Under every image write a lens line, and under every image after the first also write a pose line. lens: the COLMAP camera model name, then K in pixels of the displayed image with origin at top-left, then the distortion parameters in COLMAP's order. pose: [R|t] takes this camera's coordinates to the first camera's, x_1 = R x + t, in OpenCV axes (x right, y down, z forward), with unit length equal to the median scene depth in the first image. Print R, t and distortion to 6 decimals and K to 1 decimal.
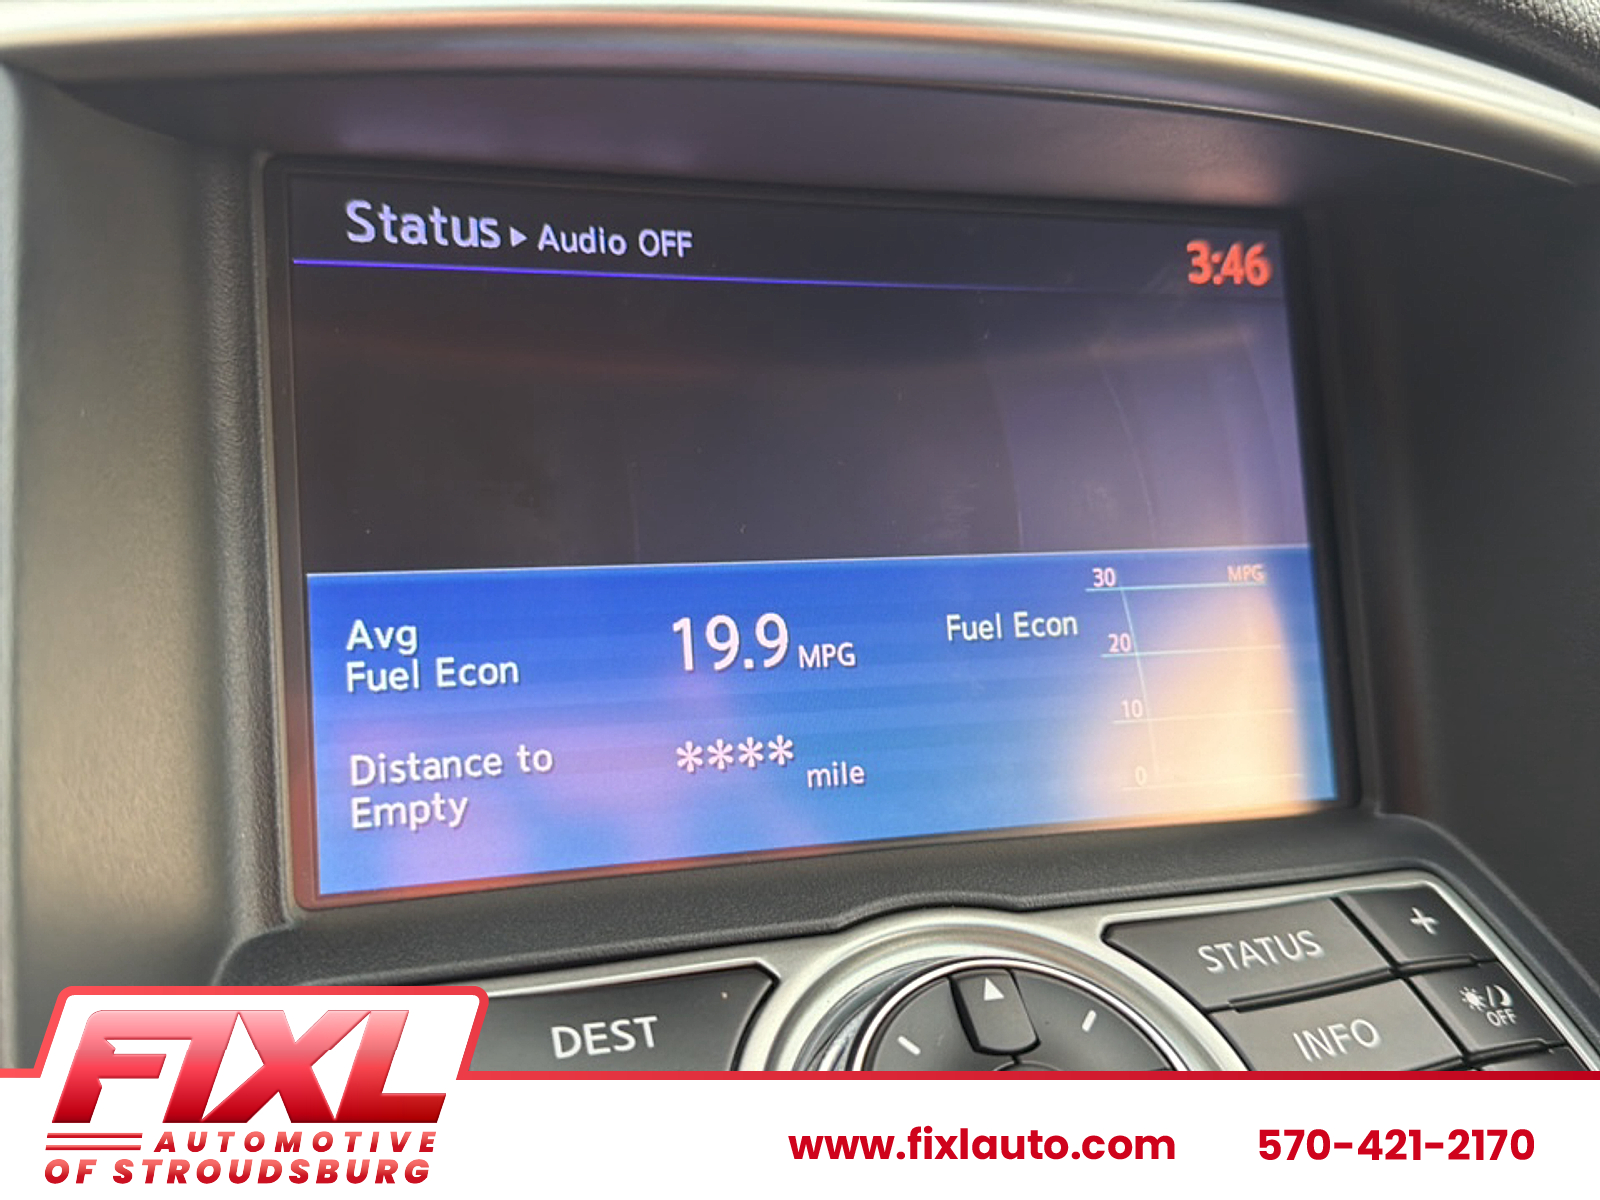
lens RADIAL K [[1482.8, 0, 767.2], [0, 1482.8, 568.1], [0, 0, 1]] dist [0.142516, -0.347952]
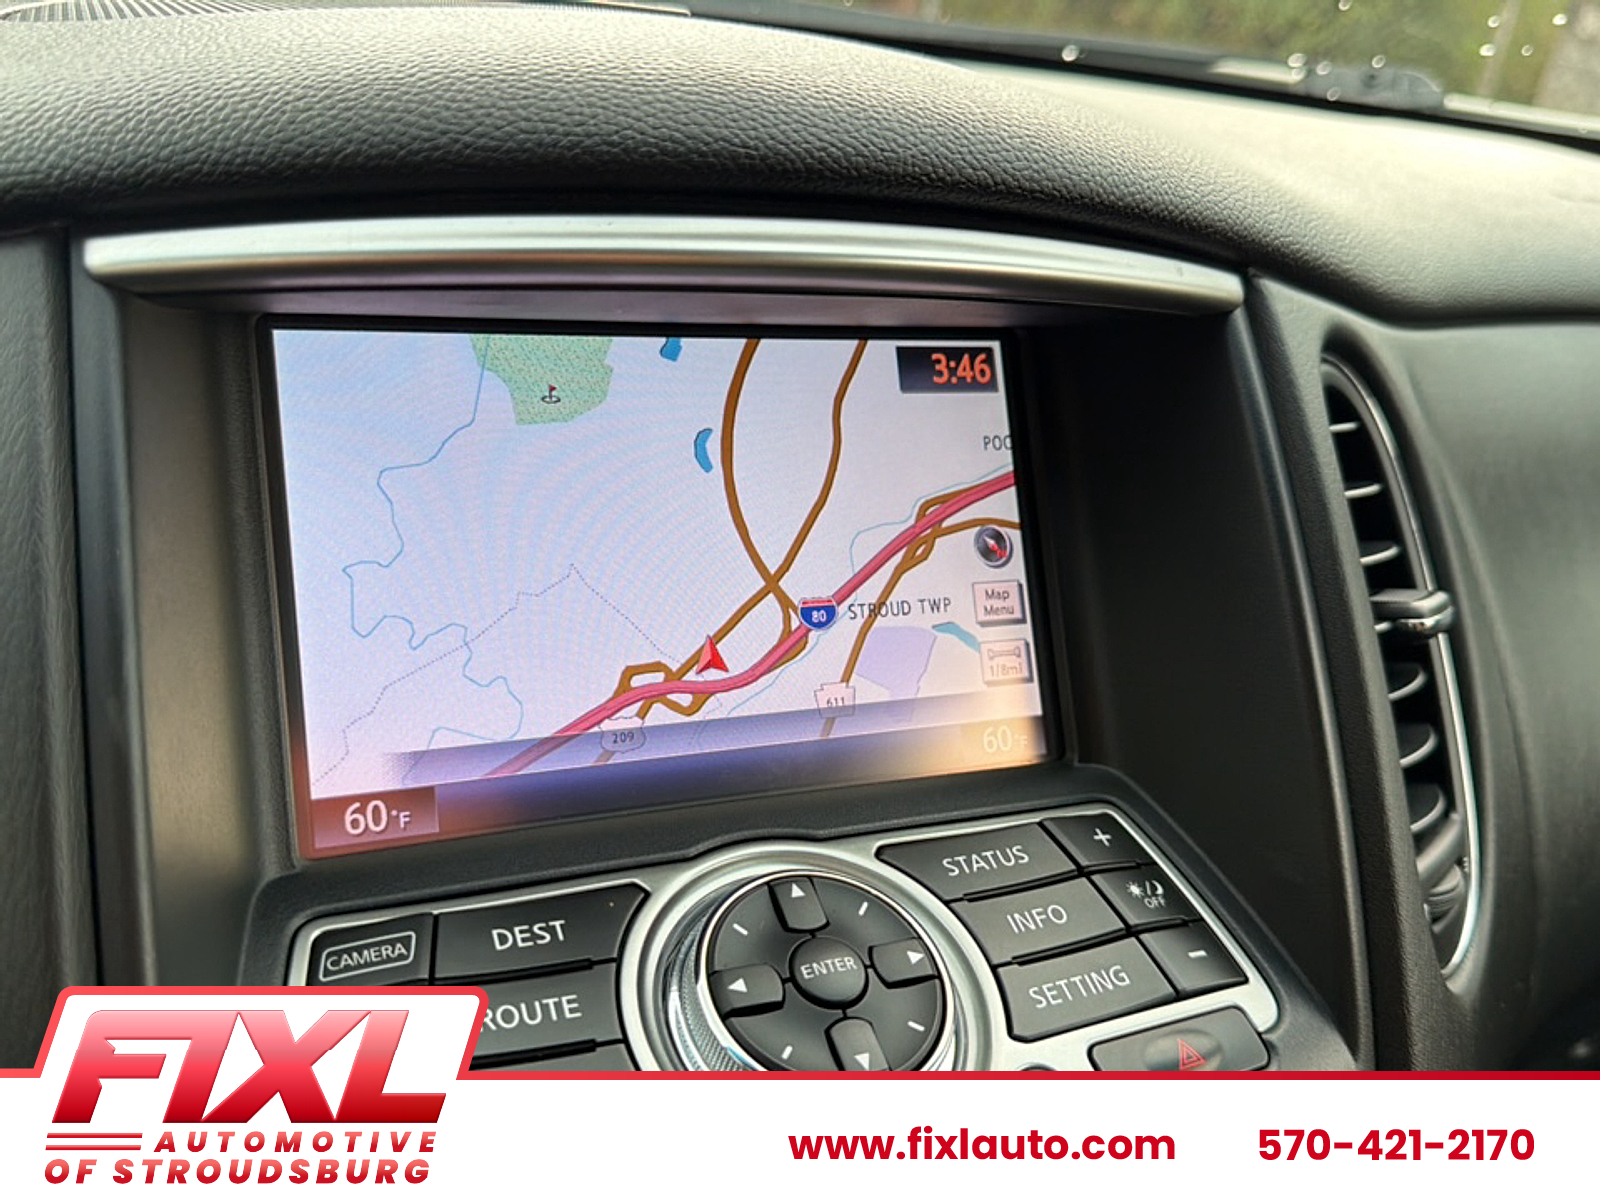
lens RADIAL K [[1482.8, 0, 756.1], [0, 1482.8, 566.2], [0, 0, 1]] dist [0.142516, -0.347952]
pose [[0.995273, -0.027215, 0.093230, -0.014501], [0.027393, 0.999625, -0.000638, -0.031255], [-0.093177, 0.003189, 0.995644, -0.409914]]
